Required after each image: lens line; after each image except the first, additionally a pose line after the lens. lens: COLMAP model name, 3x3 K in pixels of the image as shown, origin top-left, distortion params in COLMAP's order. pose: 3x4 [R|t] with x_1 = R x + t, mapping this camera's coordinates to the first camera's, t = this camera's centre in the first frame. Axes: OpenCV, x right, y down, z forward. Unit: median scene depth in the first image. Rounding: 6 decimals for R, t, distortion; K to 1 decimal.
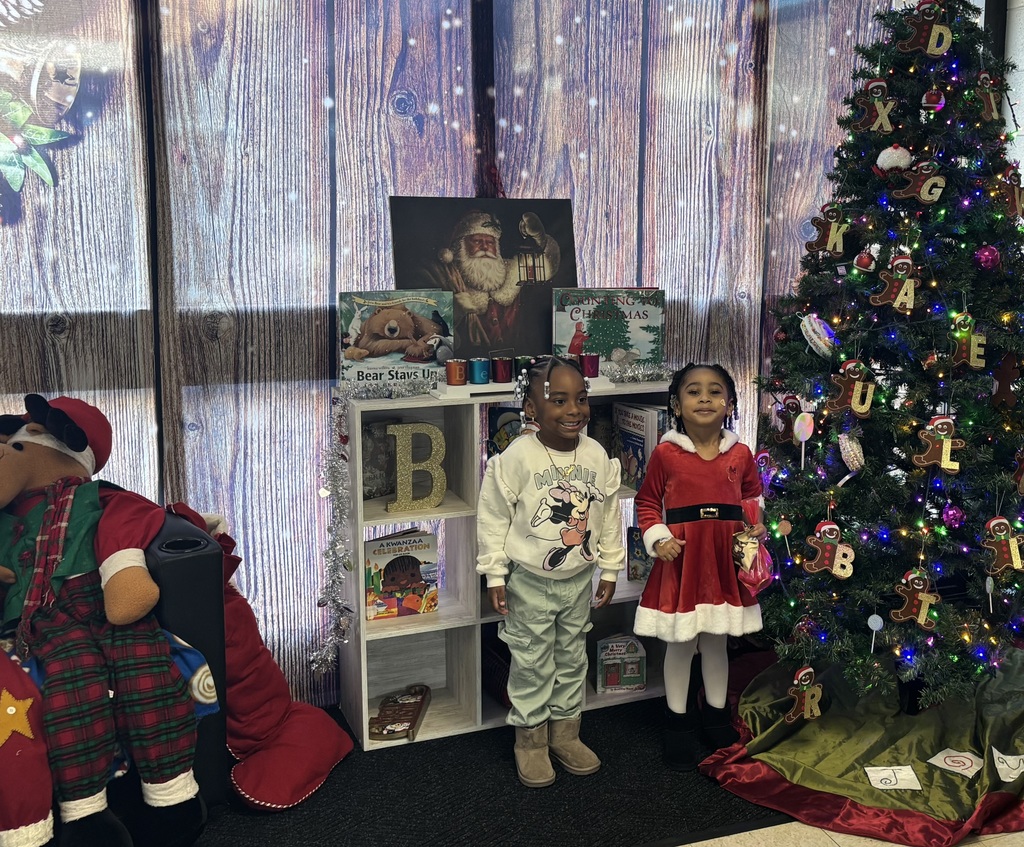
lens RADIAL K [[1402.0, 0, 512.0], [0, 1402.0, 423.5], [0, 0, 1]] dist [-0.036802, 0.331530]
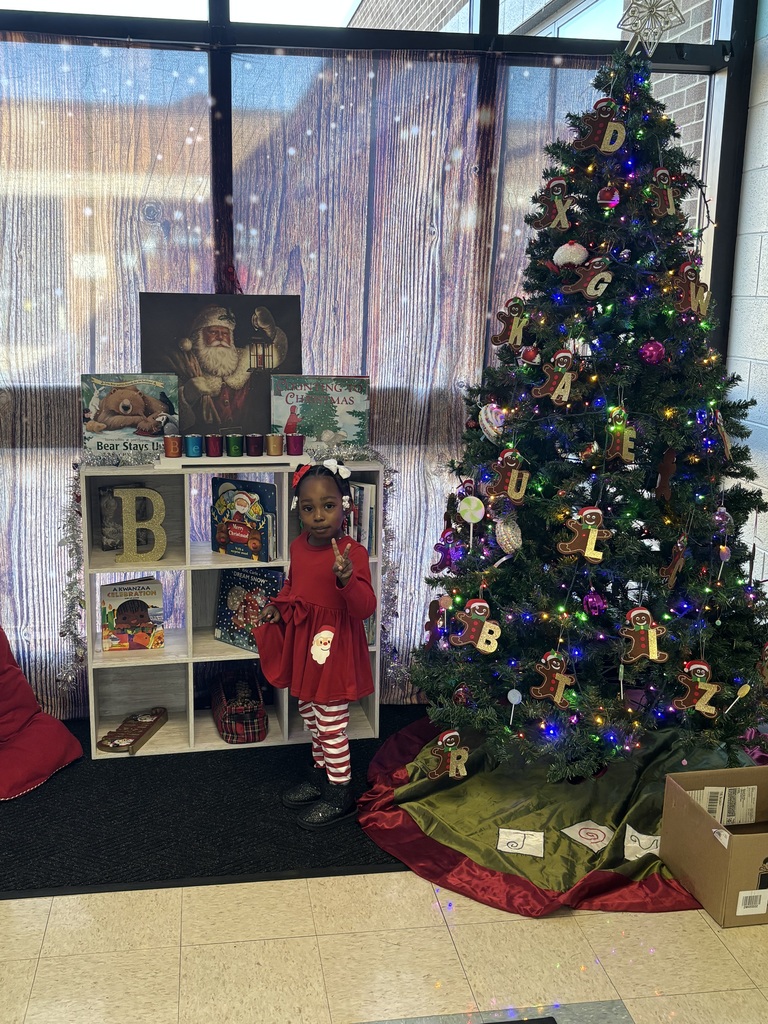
lens RADIAL K [[1059.0, 0, 382.0], [0, 1059.0, 532.9], [0, 0, 1]] dist [0.012234, -0.022048]
pose [[0.960662, 0.060450, -0.271060, 0.362220], [-0.045738, 0.997133, 0.060274, -0.025249], [0.273926, -0.045505, 0.960674, 0.200095]]
